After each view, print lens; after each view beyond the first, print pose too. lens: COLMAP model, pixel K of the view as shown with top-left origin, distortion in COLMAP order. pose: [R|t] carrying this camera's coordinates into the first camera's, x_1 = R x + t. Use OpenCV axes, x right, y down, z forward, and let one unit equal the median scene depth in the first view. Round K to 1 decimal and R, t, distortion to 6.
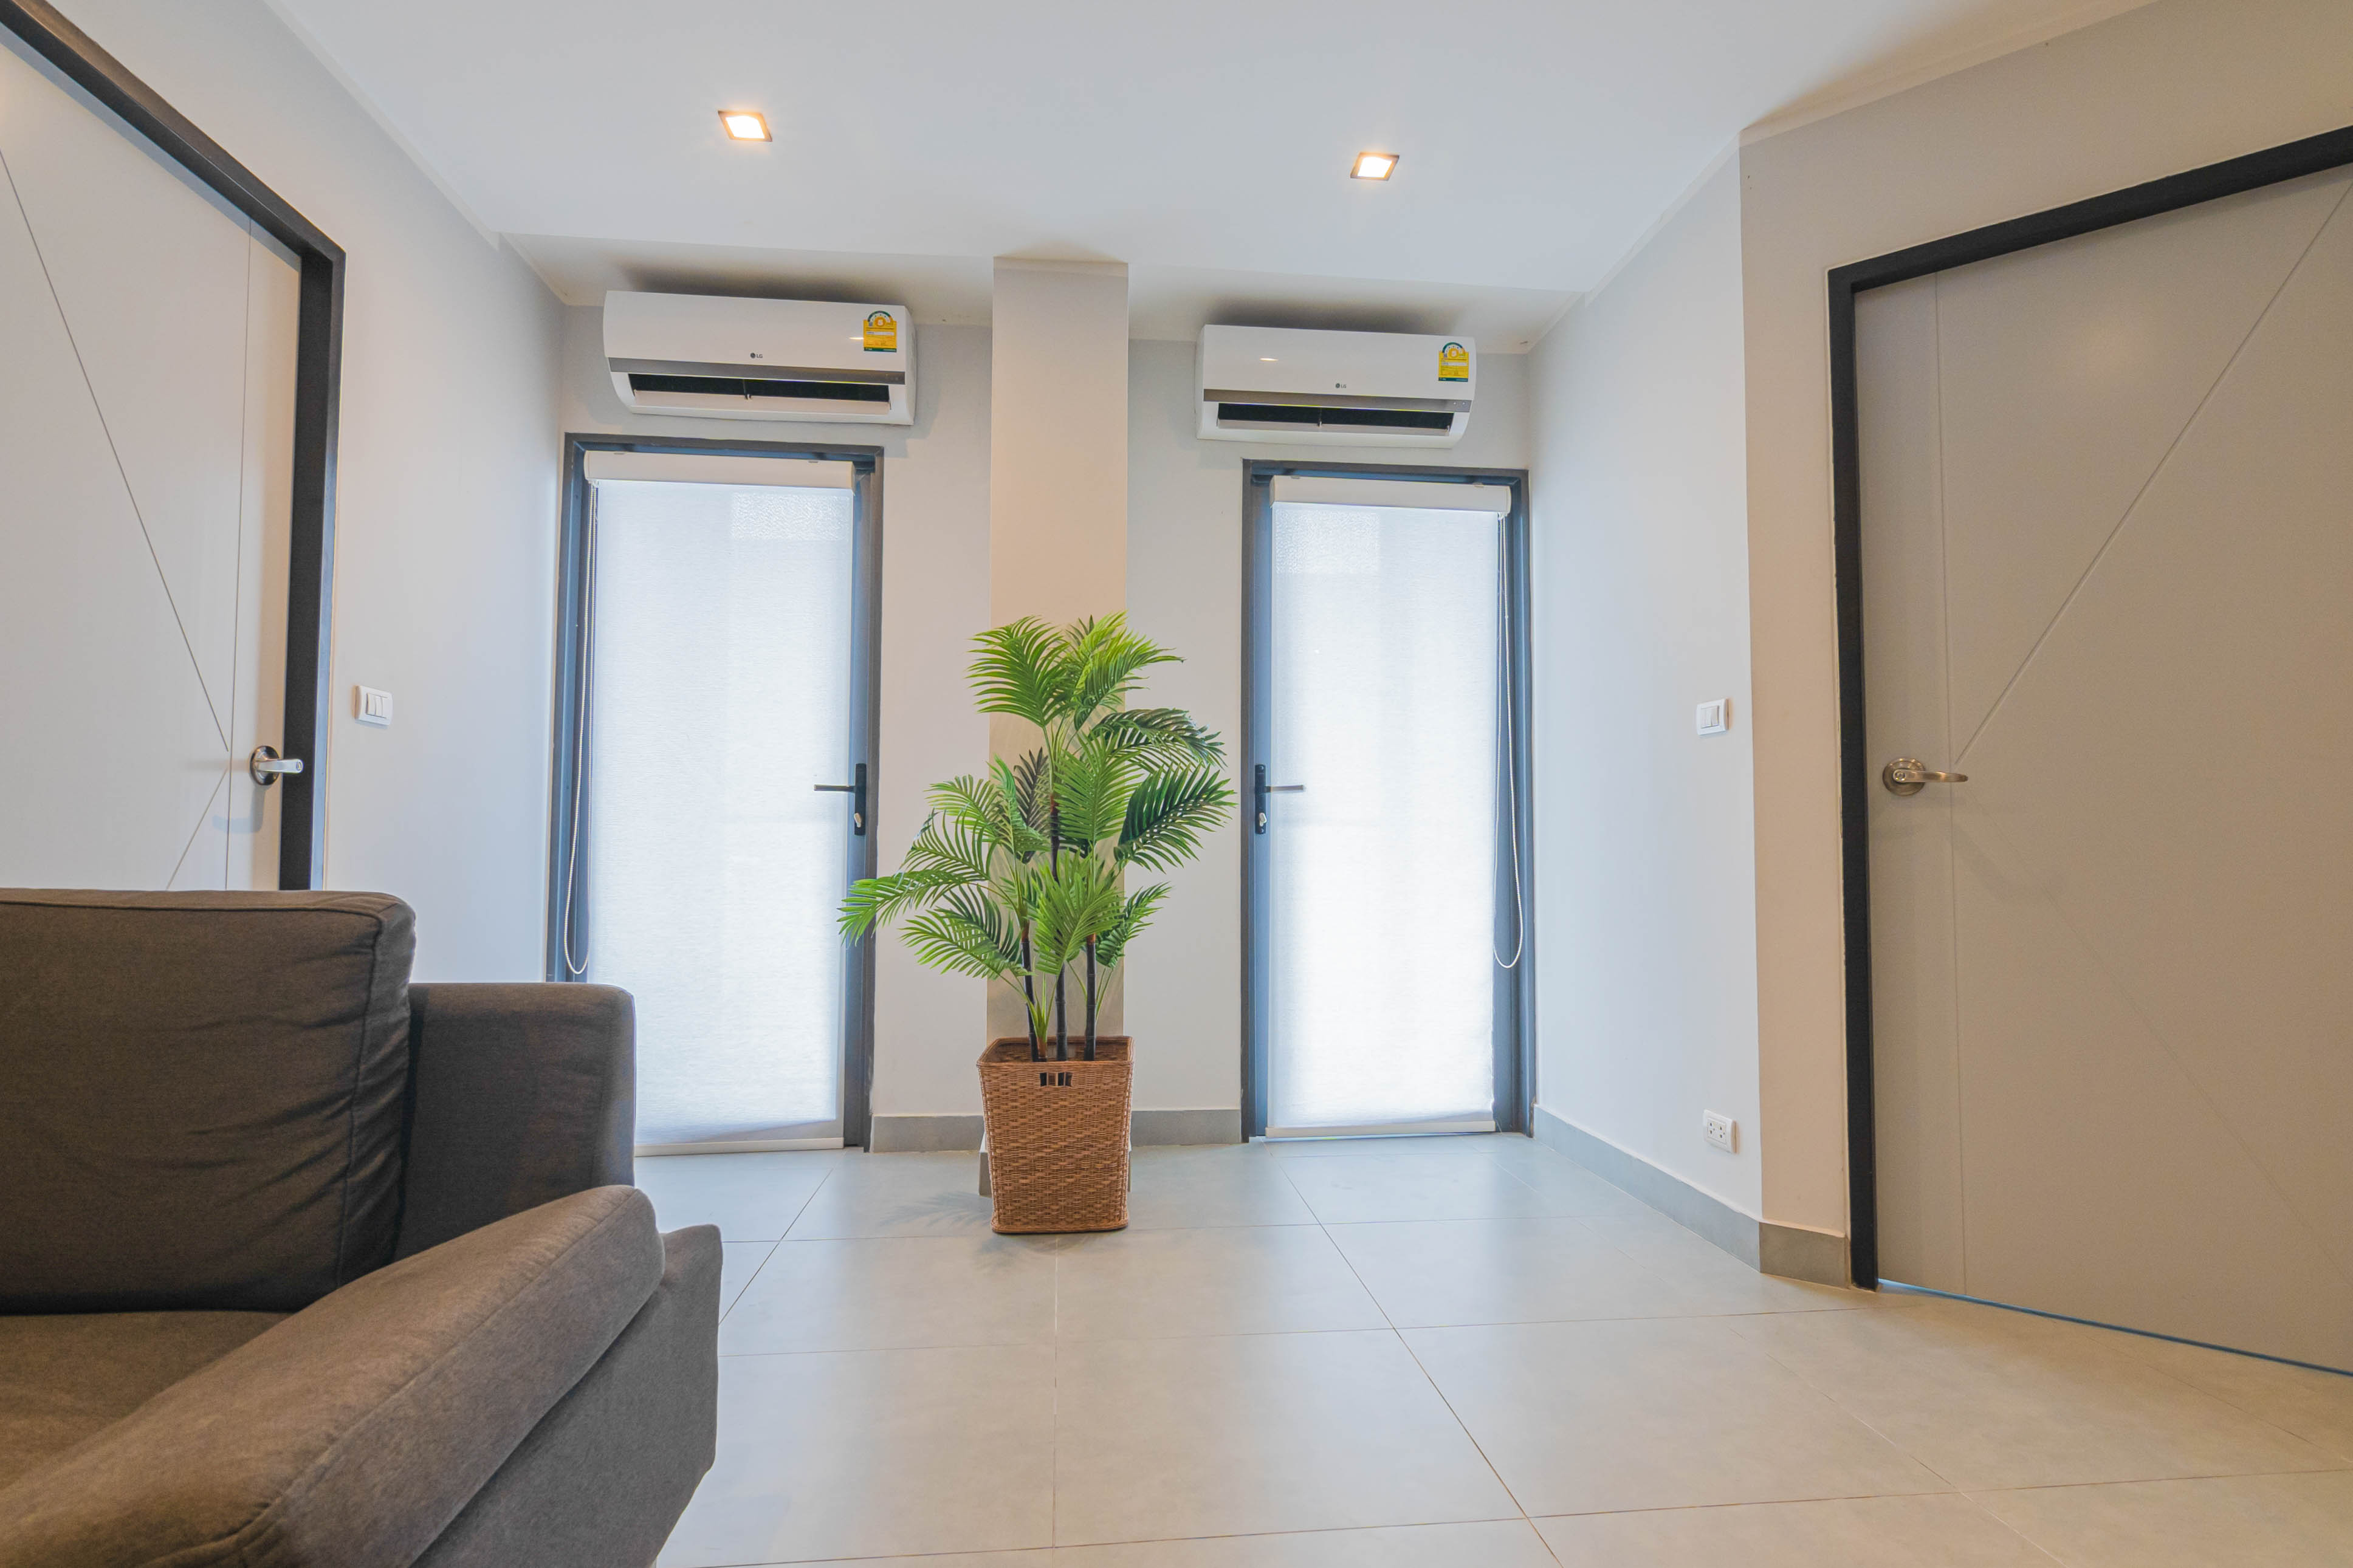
lens RADIAL K [[1168.9, 0, 1180.8], [0, 1168.9, 795.5], [0, 0, 1]] dist [-0.000261, 0.000110]
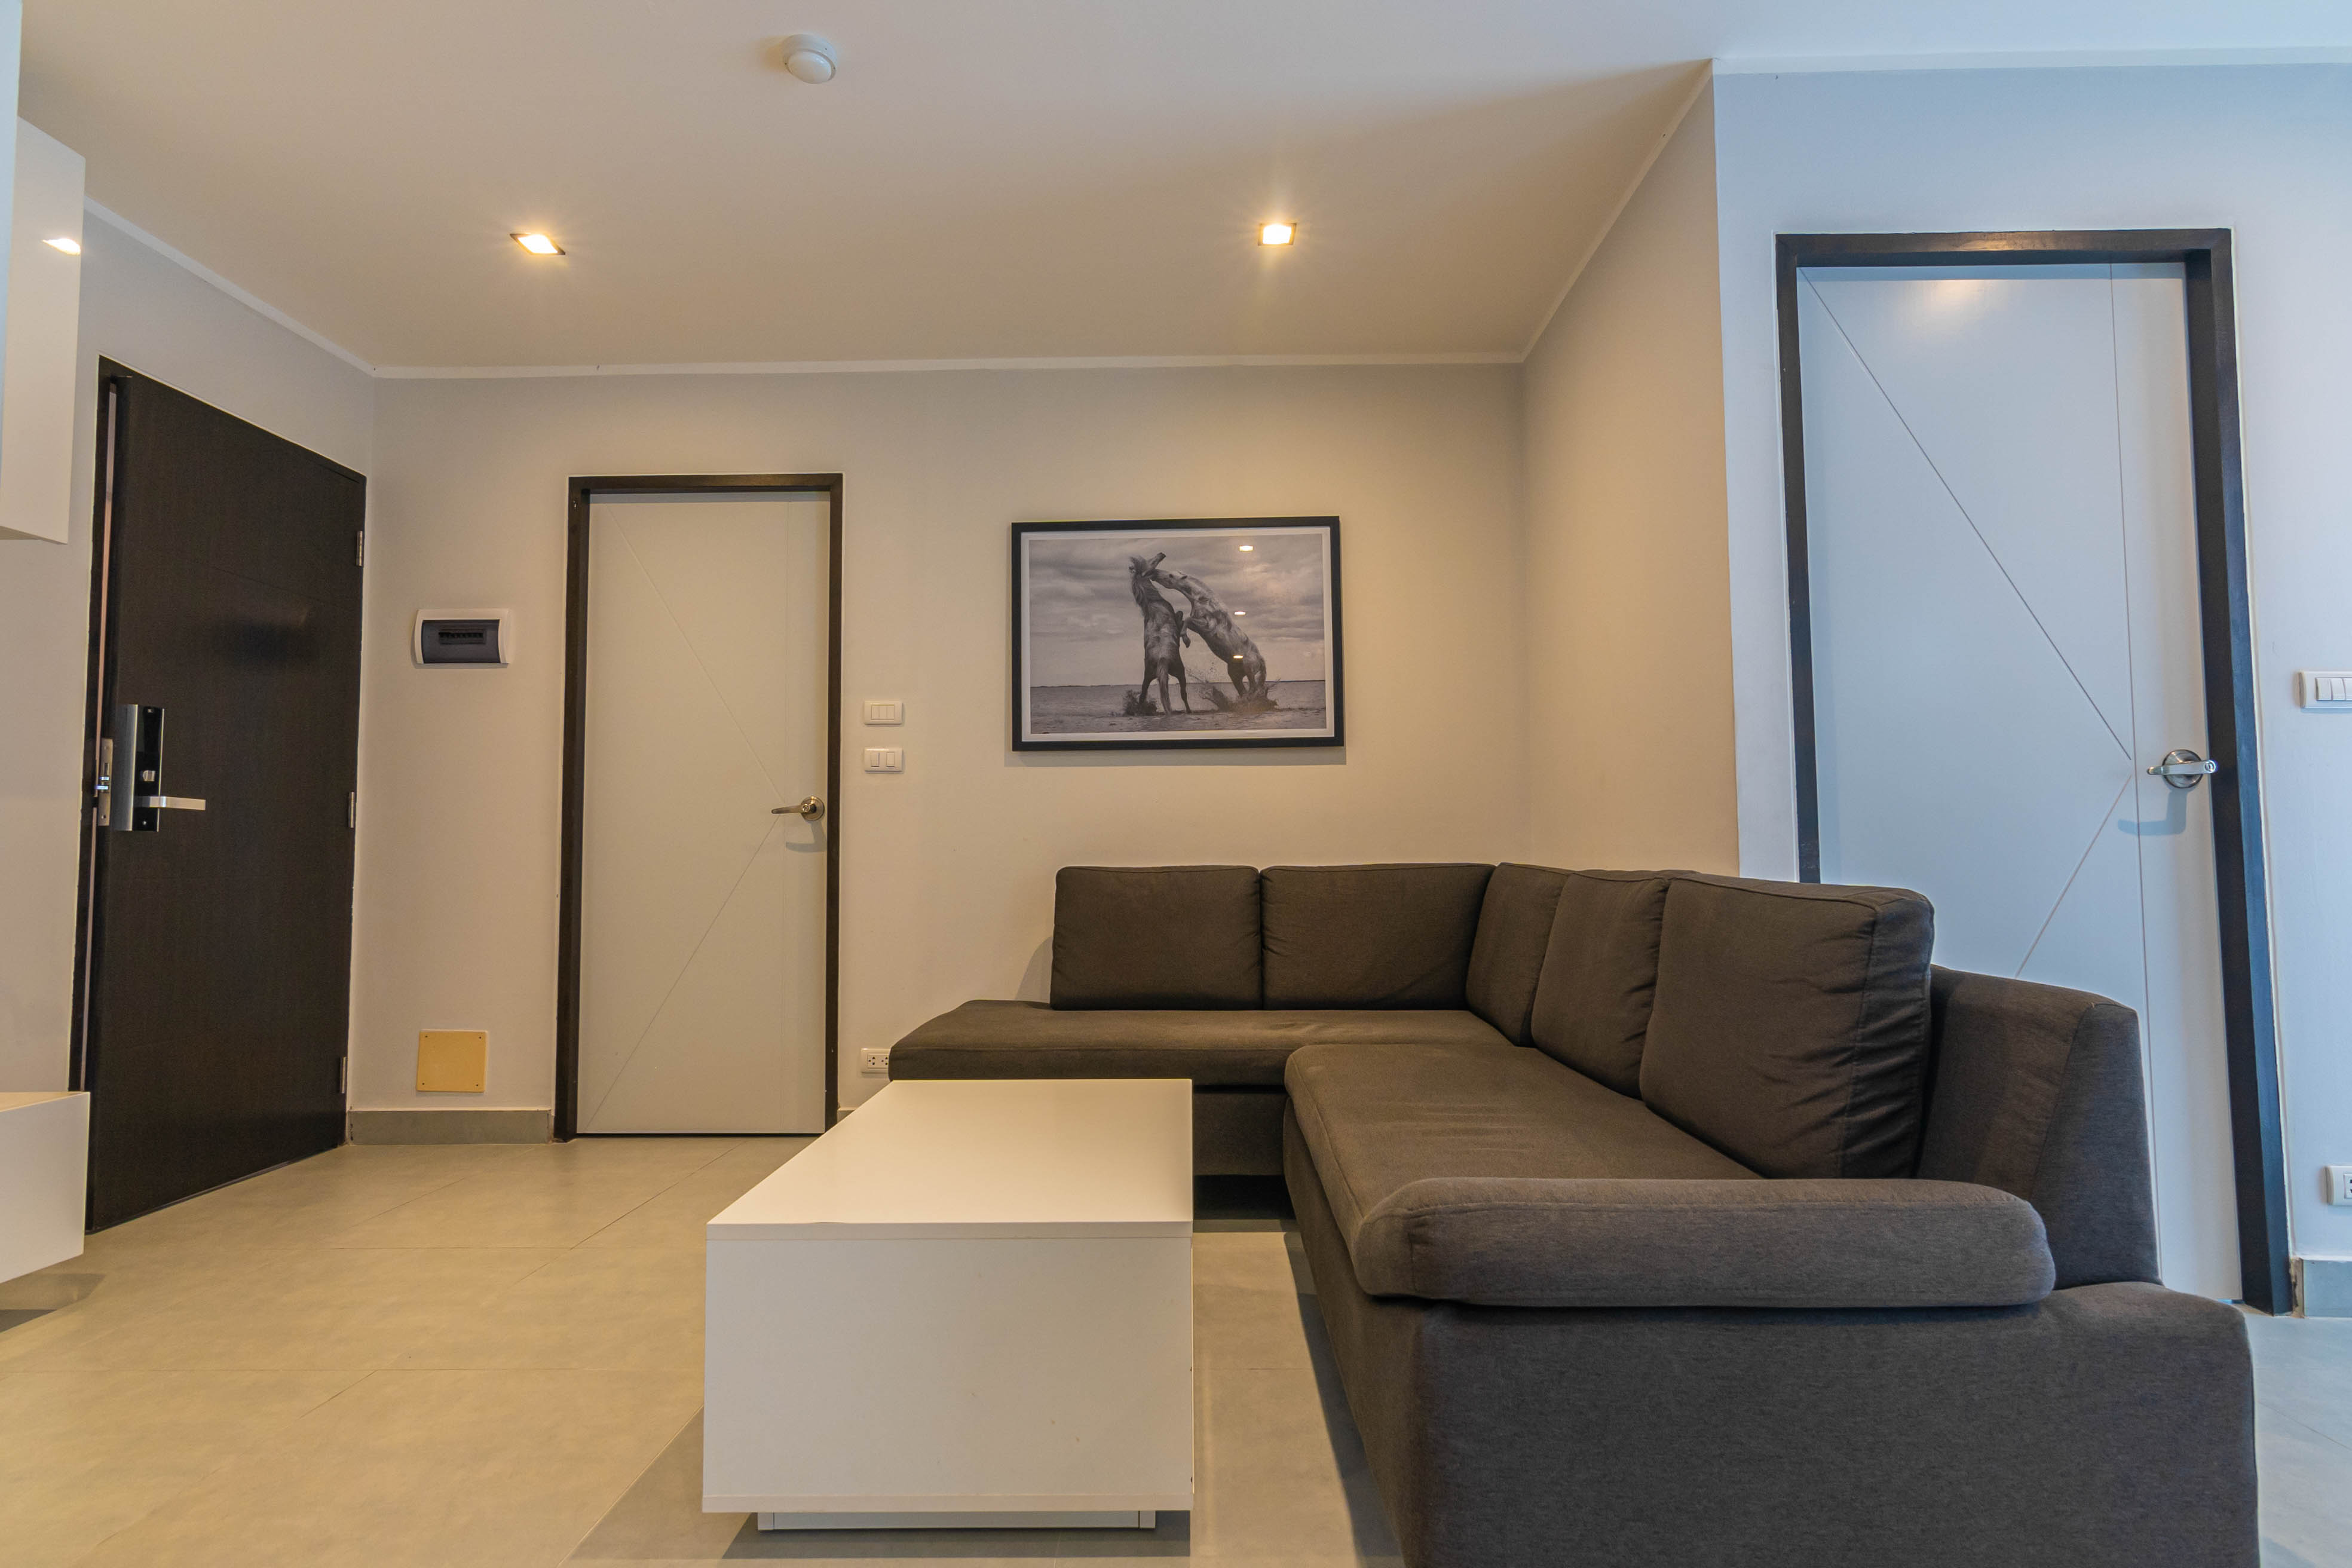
lens RADIAL K [[1148.6, 0, 1184.8], [0, 1148.6, 793.8], [0, 0, 1]] dist [-0.002867, -0.000039]
pose [[-0.119475, -0.057056, -0.991196, 0.585558], [0.054570, 0.996461, -0.063936, 0.023635], [0.991336, -0.061729, -0.115938, 0.451920]]
